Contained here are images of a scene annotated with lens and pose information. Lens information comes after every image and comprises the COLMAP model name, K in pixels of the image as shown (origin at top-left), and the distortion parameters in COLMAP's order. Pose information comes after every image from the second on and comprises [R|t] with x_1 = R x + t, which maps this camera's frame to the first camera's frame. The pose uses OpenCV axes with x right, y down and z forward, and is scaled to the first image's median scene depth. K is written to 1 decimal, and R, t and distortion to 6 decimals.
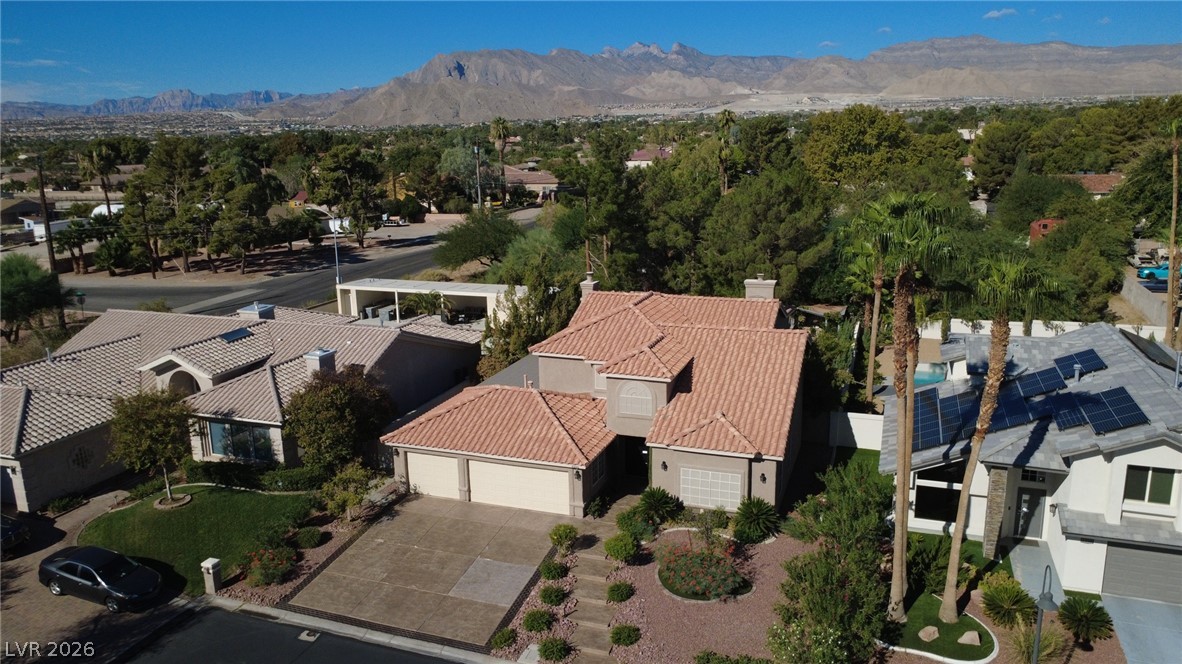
lens RADIAL K [[847.9, 0, 594.4], [0, 847.9, 331.0], [0, 0, 1]] dist [0.004778, -0.002417]
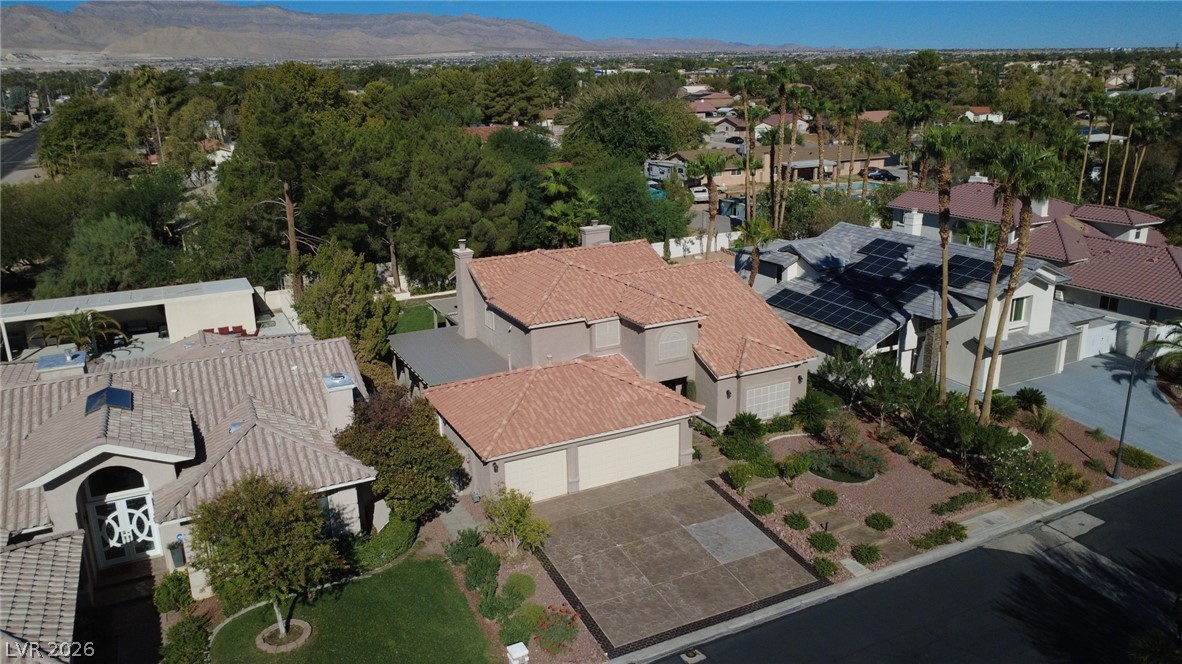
lens RADIAL K [[847.9, 0, 589.6], [0, 847.9, 333.0], [0, 0, 1]] dist [0.004778, -0.002417]
pose [[0.690128, -0.203422, 0.694509, -0.740639], [0.171919, 0.978292, 0.115708, -0.069312], [-0.702970, 0.039546, 0.710119, 0.339846]]
